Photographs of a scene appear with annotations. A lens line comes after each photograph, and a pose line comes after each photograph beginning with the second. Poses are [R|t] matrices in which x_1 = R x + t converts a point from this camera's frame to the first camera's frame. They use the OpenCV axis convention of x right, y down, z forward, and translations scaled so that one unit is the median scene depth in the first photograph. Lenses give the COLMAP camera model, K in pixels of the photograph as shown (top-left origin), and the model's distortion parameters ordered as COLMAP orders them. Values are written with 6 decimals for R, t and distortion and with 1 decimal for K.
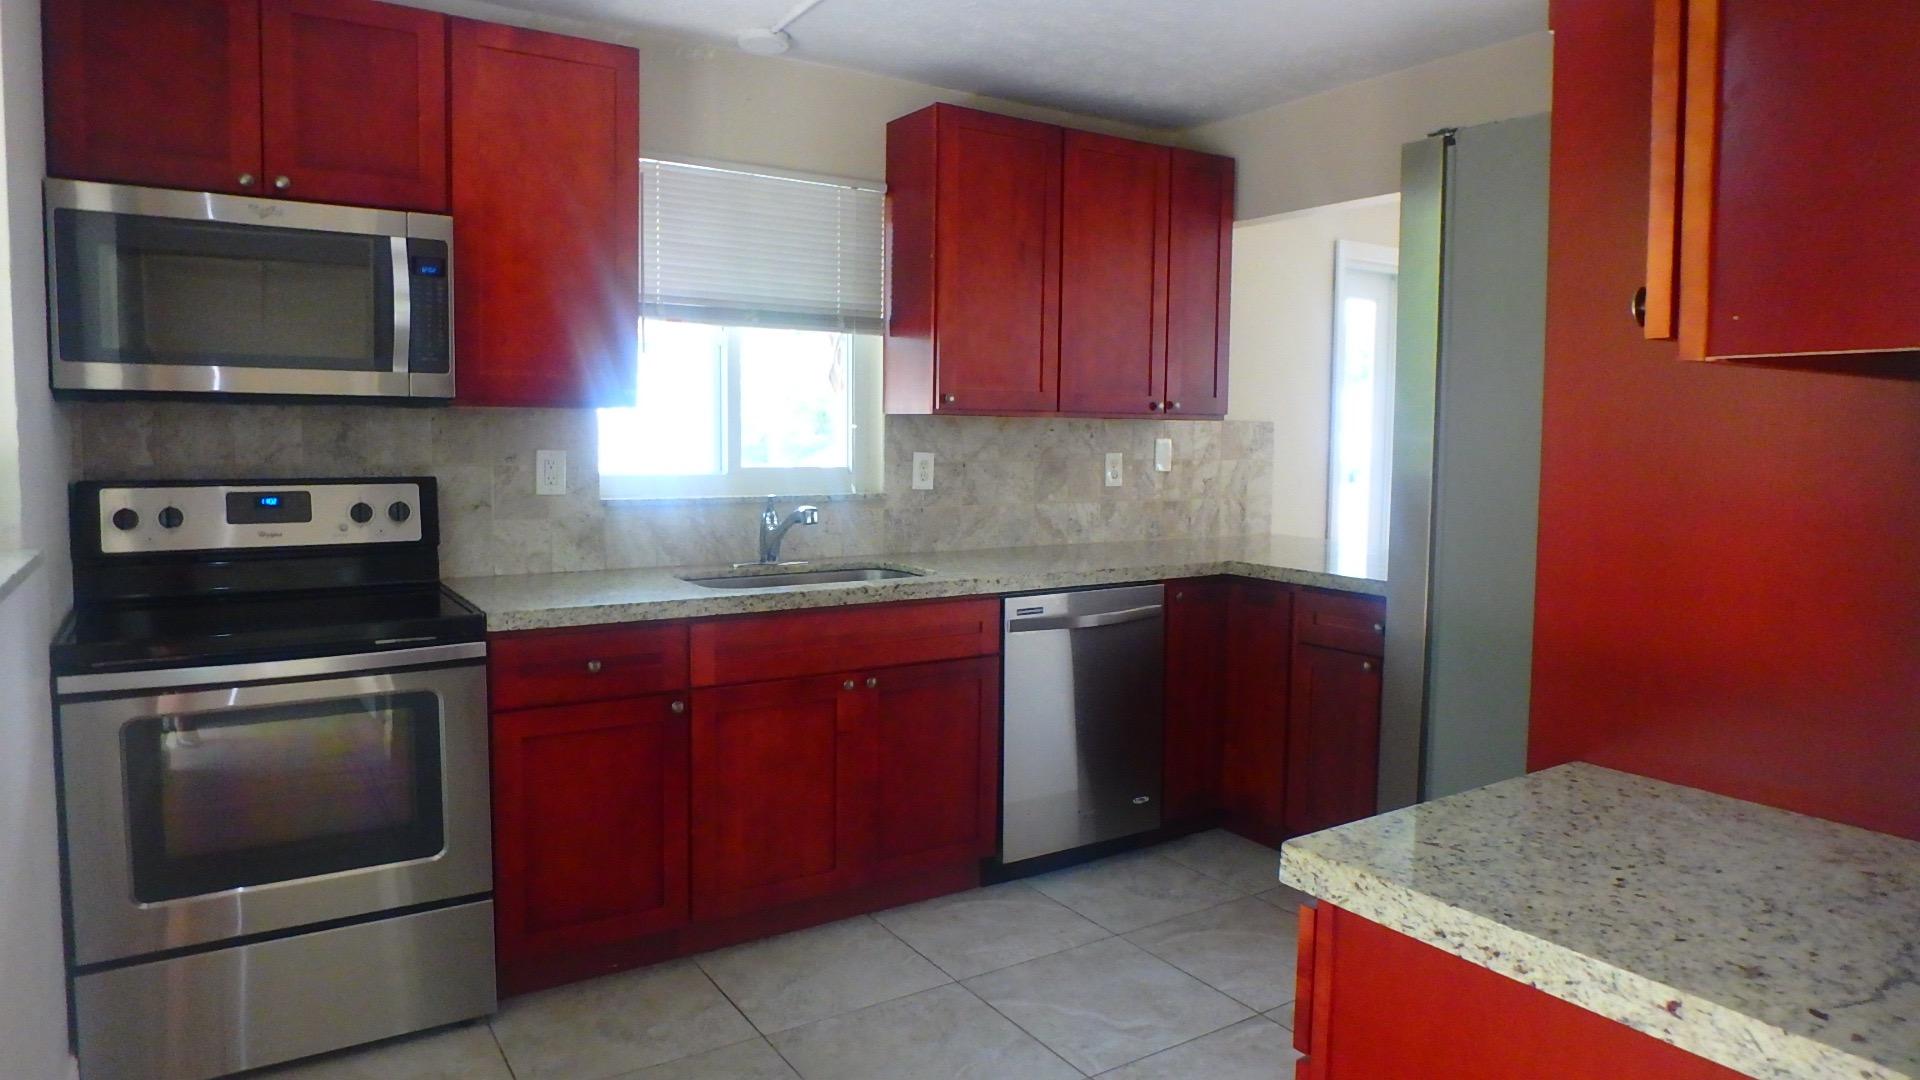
lens RADIAL K [[1187.2, 0, 968.3], [0, 1187.2, 518.0], [0, 0, 1]] dist [-0.044165, 0.003782]
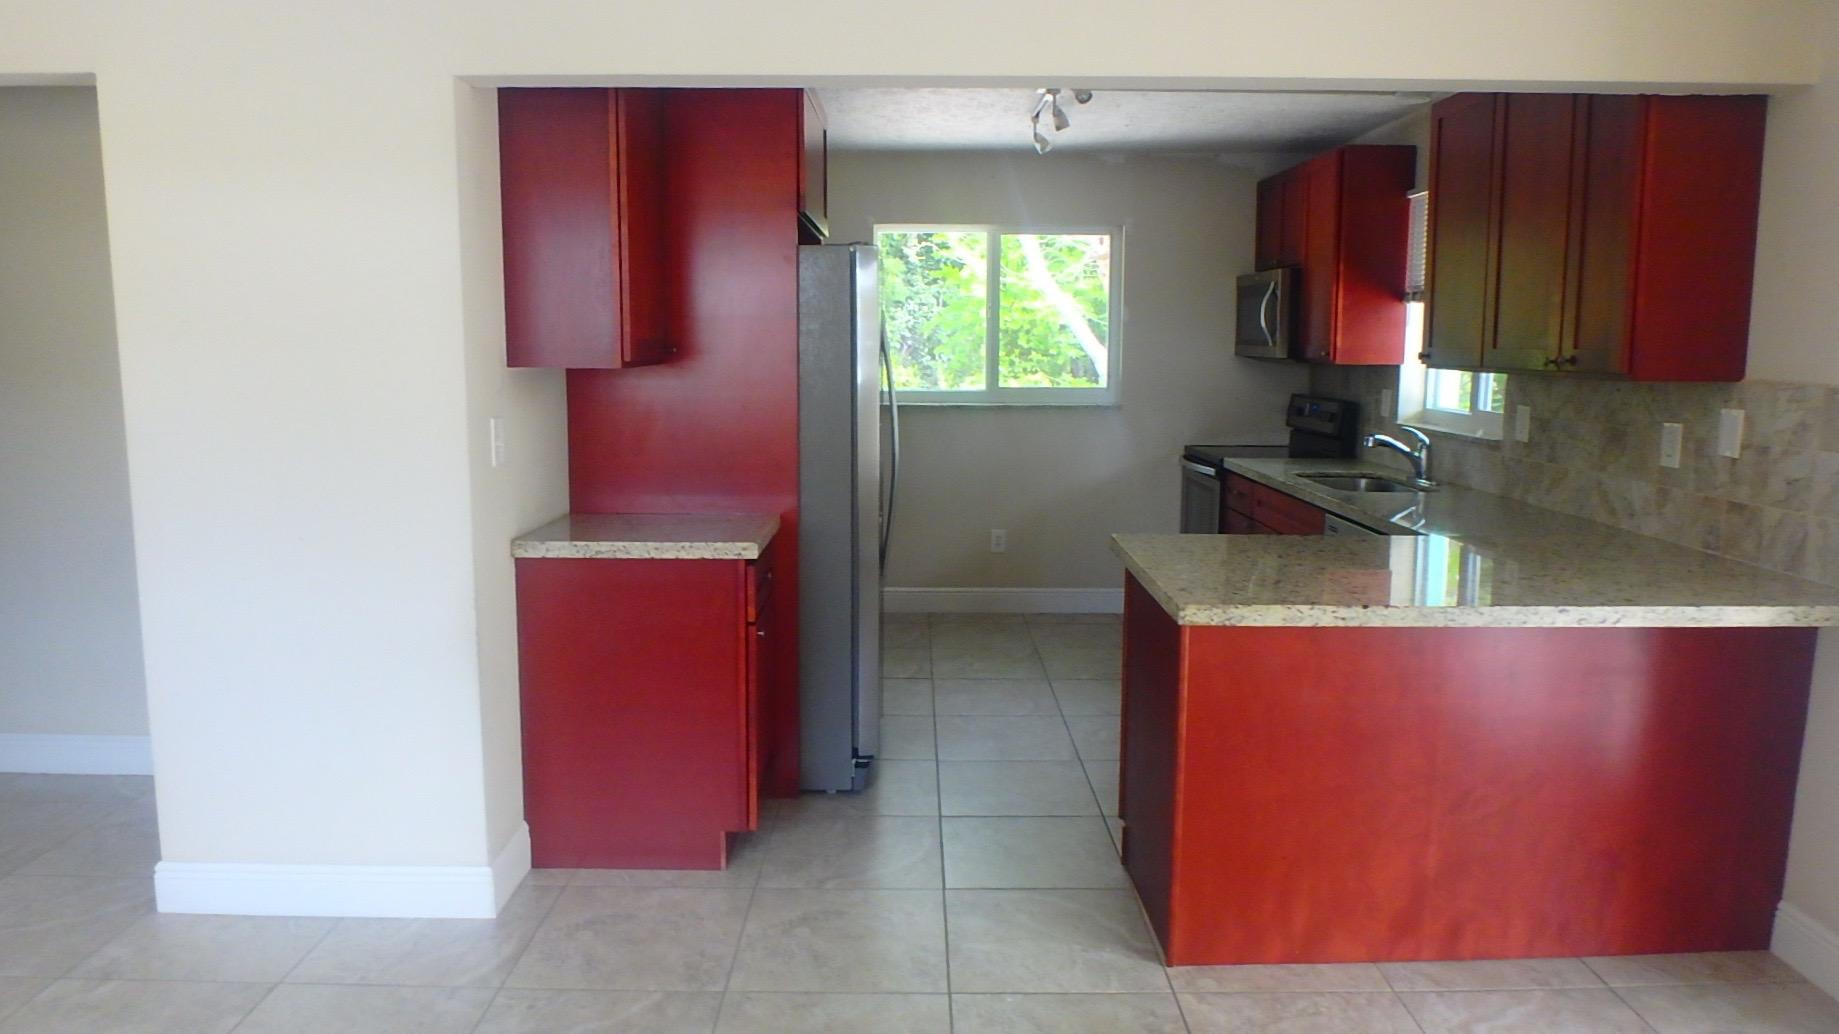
lens RADIAL K [[1183.7, 0, 909.8], [0, 1183.7, 482.7], [0, 0, 1]] dist [-0.050877, 0.000298]
pose [[-0.548909, 0.088385, -0.831196, 1.033505], [-0.068401, 0.986309, 0.150050, -0.097444], [0.833079, 0.139219, -0.535348, 1.018066]]
